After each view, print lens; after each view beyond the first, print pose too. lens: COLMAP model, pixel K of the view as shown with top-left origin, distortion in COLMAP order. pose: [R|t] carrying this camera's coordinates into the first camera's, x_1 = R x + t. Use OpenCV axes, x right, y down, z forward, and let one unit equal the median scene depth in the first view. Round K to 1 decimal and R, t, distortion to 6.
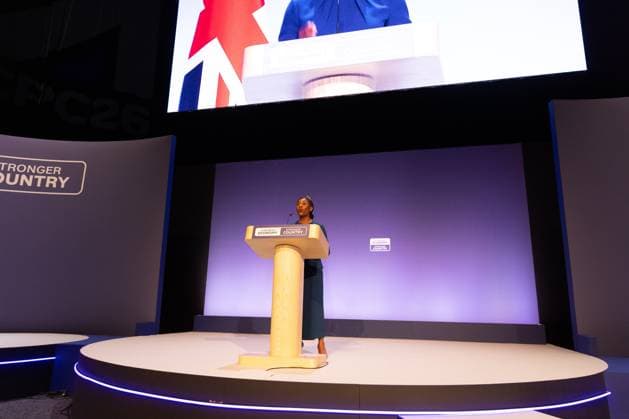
lens RADIAL K [[426.9, 0, 314.5], [0, 426.9, 209.5], [0, 0, 1]] dist [0.003789, 0.001532]
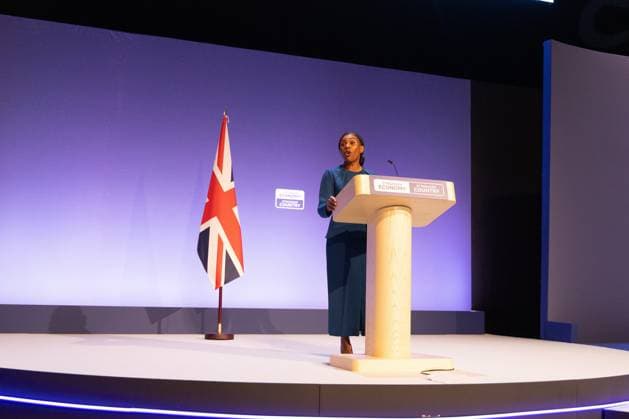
lens RADIAL K [[702.1, 0, 316.0], [0, 702.1, 260.7], [0, 0, 1]] dist [-0.000416, 0.016225]
pose [[0.833790, 0.026486, 0.551445, -0.565983], [-0.128690, 0.980657, 0.147478, 0.012688], [-0.536873, -0.193932, 0.821071, 0.074519]]
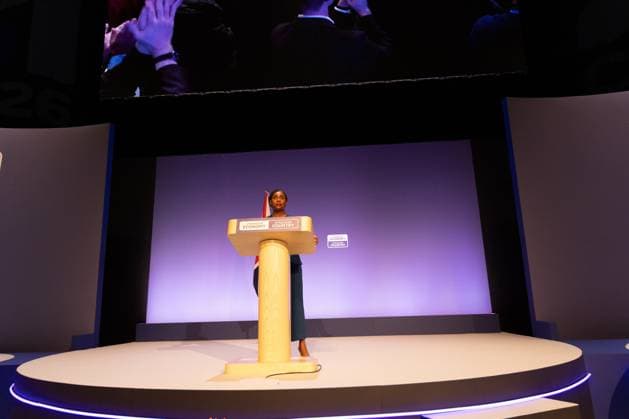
lens RADIAL K [[426.9, 0, 314.5], [0, 426.9, 209.5], [0, 0, 1]] dist [0.003789, 0.001532]
pose [[0.984318, -0.007439, 0.176245, -0.096682], [0.007639, 0.999971, -0.000457, 0.013418], [-0.176237, 0.001796, 0.984346, 0.058056]]
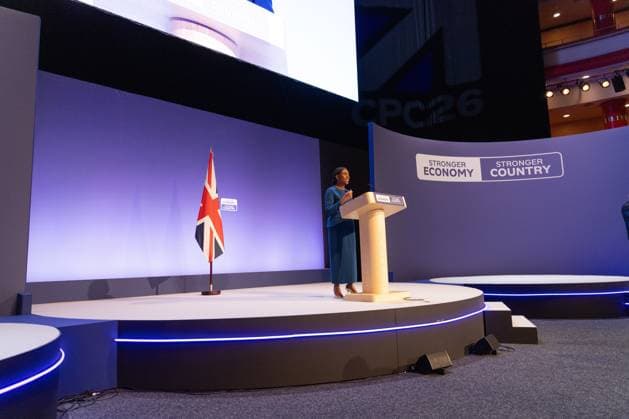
lens RADIAL K [[426.9, 0, 314.5], [0, 426.9, 209.5], [0, 0, 1]] dist [0.003789, 0.001532]
pose [[0.533788, 0.068854, 0.842811, -0.869655], [-0.149313, 0.988694, 0.013794, 0.064535], [-0.832332, -0.133205, 0.538033, 0.321616]]
